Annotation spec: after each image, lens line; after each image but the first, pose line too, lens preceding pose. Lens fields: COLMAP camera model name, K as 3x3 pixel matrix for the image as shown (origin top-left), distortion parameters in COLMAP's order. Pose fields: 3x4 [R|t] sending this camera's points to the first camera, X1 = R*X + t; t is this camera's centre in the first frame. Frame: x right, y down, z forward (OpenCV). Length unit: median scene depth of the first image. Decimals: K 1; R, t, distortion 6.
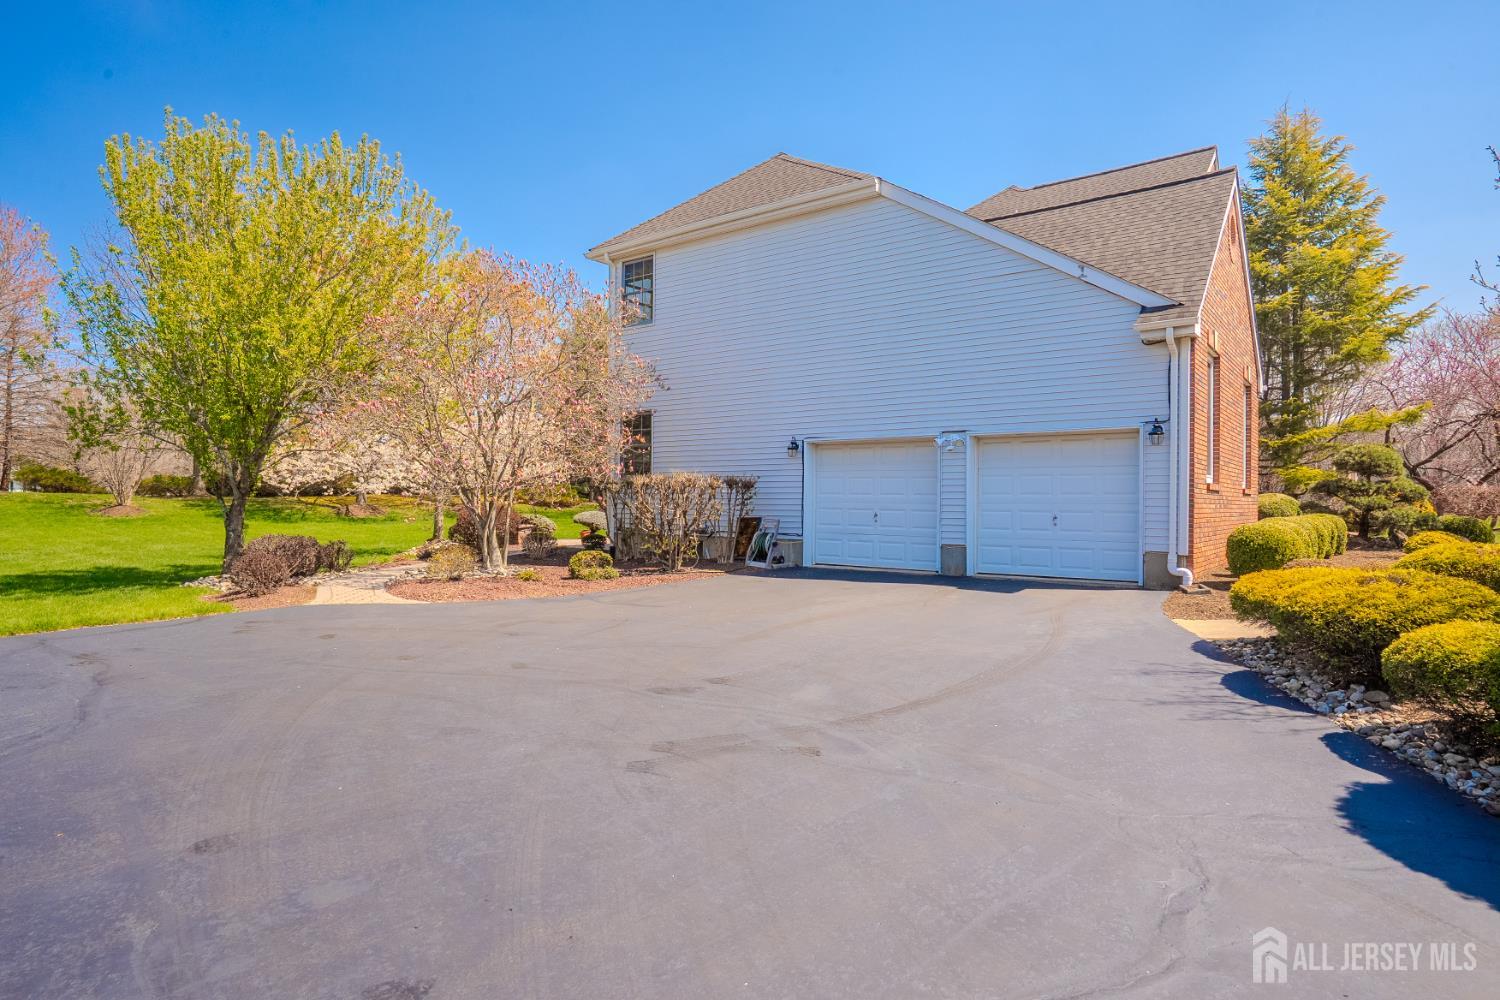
lens RADIAL K [[869.6, 0, 750.0], [0, 869.6, 500.0], [0, 0, 1]] dist [0.000750, 0.000451]
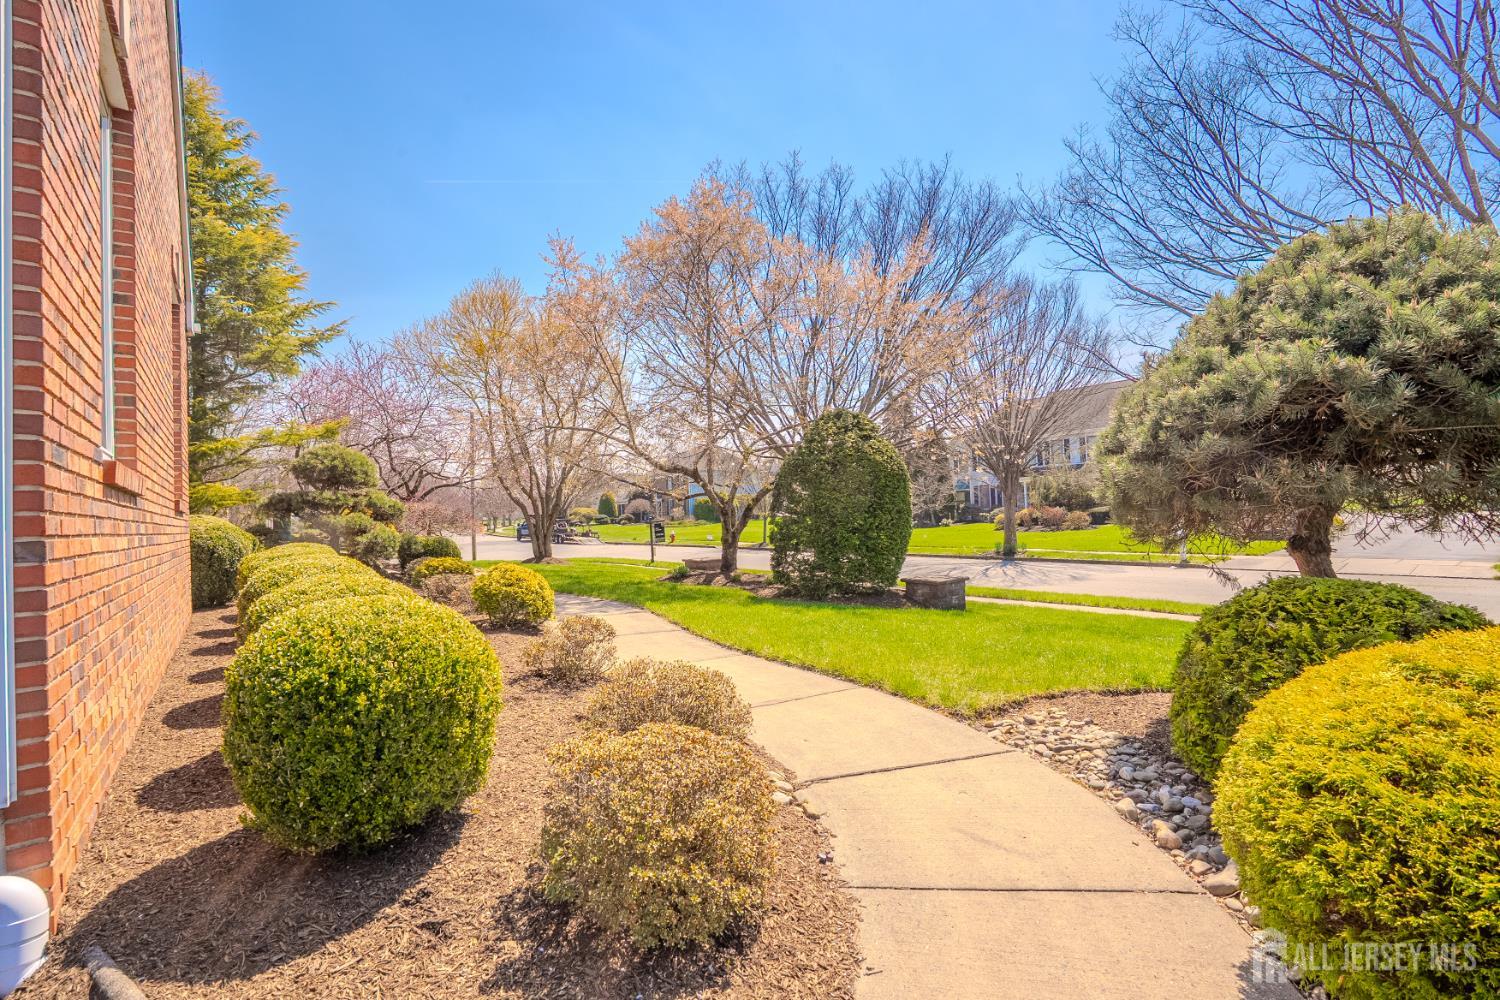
lens RADIAL K [[687.7, 0, 750.0], [0, 687.7, 500.0], [0, 0, 1]] dist [-0.060699, 0.021808]
pose [[0.276034, 0.002356, 0.961145, 0.184046], [0.034848, 0.999315, -0.012458, 0.001503], [-0.960516, 0.036933, 0.275763, 0.360551]]
